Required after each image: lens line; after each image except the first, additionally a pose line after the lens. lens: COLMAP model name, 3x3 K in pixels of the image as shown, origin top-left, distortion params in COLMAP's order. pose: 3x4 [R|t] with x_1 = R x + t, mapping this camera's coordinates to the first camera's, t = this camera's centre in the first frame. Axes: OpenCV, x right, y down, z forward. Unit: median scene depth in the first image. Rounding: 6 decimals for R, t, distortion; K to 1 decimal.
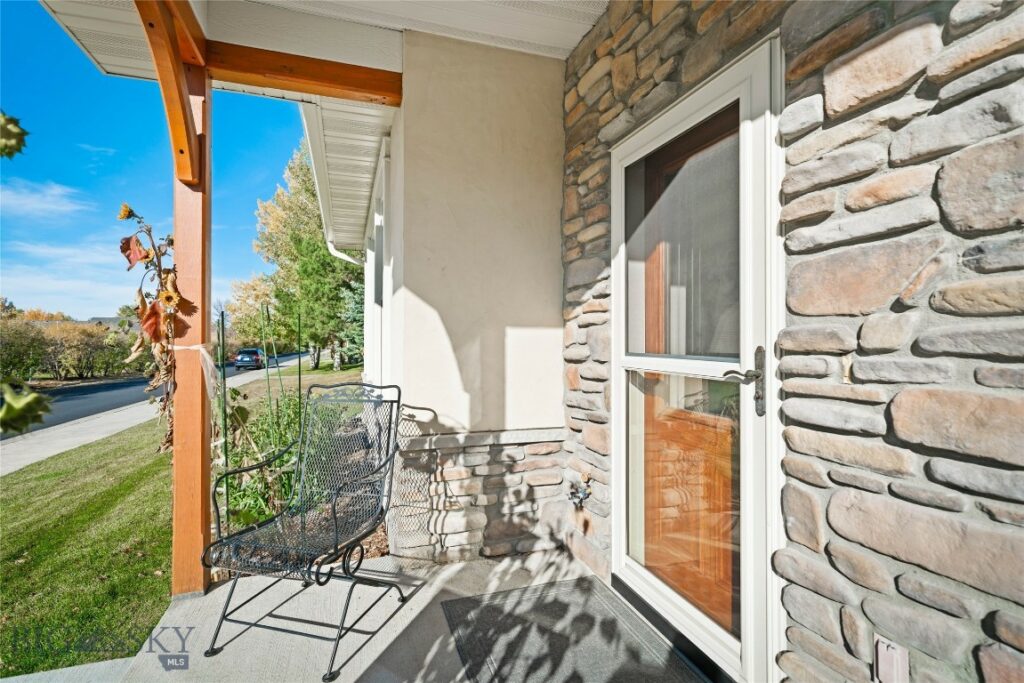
lens RADIAL K [[483.9, 0, 512.0], [0, 483.9, 341.5], [0, 0, 1]] dist [-0.000244, -0.000015]
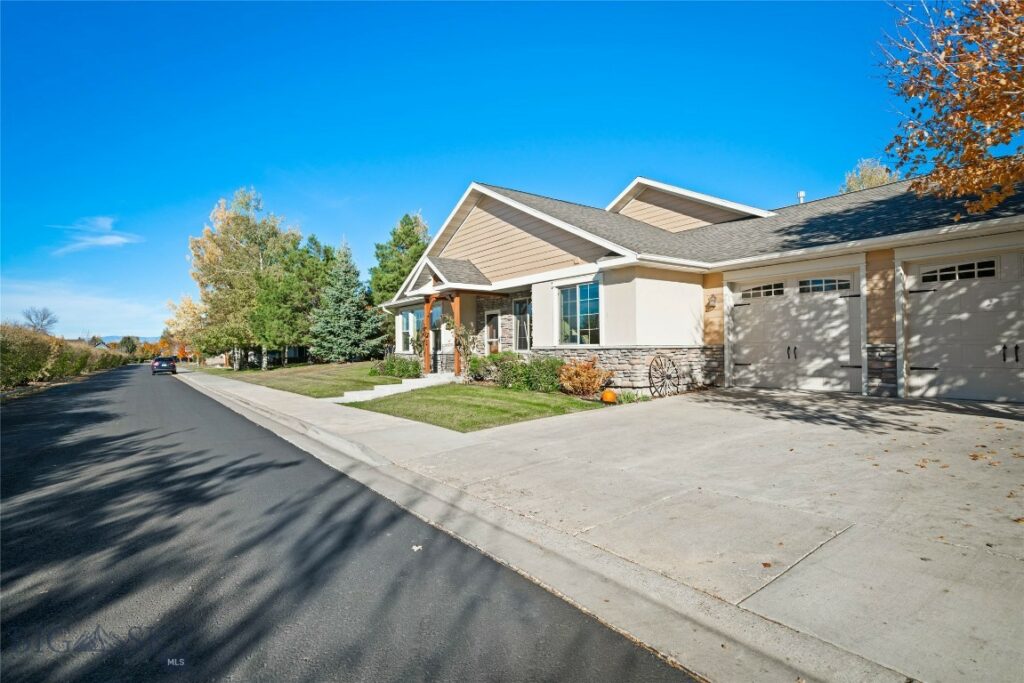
lens RADIAL K [[483.9, 0, 512.0], [0, 483.9, 341.5], [0, 0, 1]] dist [-0.000244, -0.000015]
pose [[0.951246, -0.014795, 0.308077, -1.665934], [0.019683, 0.999725, -0.012764, 0.162293], [-0.307804, 0.018205, 0.951276, -6.101472]]
